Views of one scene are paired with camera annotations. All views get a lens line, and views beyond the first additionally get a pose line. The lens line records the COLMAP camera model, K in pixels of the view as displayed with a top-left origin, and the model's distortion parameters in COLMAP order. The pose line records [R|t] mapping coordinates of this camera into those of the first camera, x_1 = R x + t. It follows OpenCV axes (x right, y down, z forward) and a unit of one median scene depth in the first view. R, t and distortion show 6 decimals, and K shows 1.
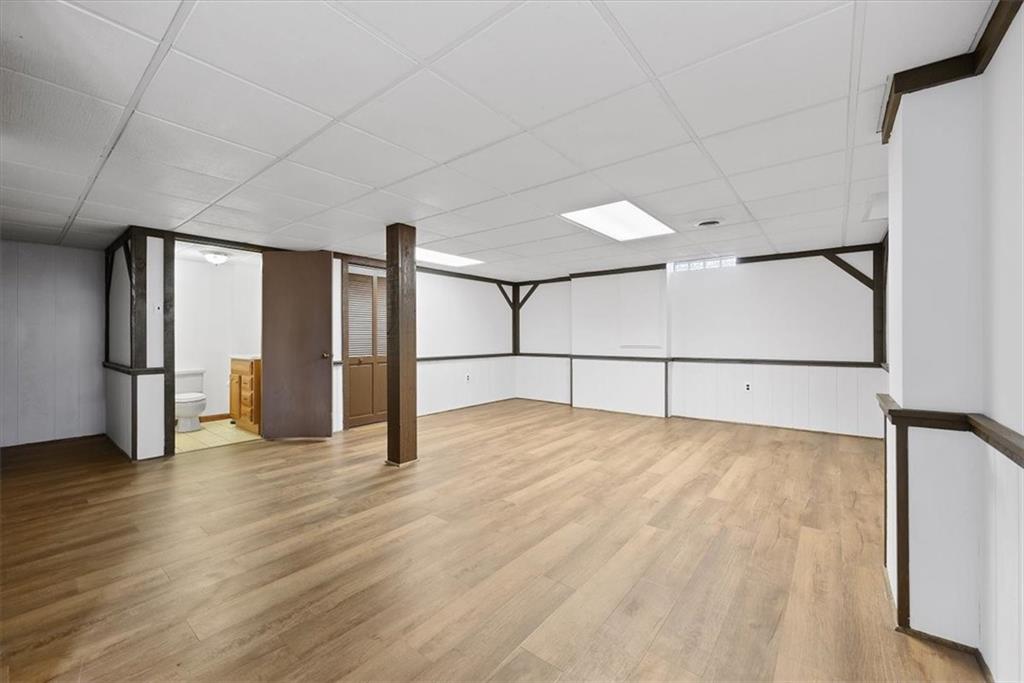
lens RADIAL K [[404.3, 0, 513.9], [0, 404.3, 340.7], [0, 0, 1]] dist [-0.000921, 0.002676]
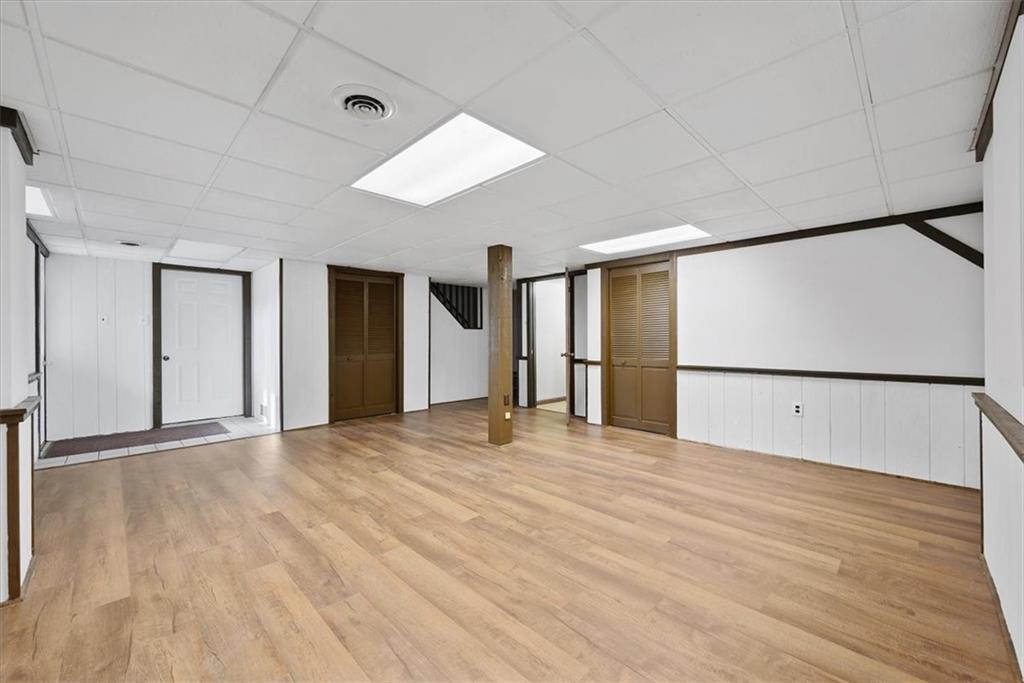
lens RADIAL K [[404.3, 0, 513.9], [0, 404.3, 340.7], [0, 0, 1]] dist [-0.000921, 0.002676]
pose [[-0.112169, 0.008949, -0.993649, 1.103257], [-0.001434, 0.999957, 0.009168, -0.021845], [0.993688, 0.002453, -0.112152, 1.435961]]
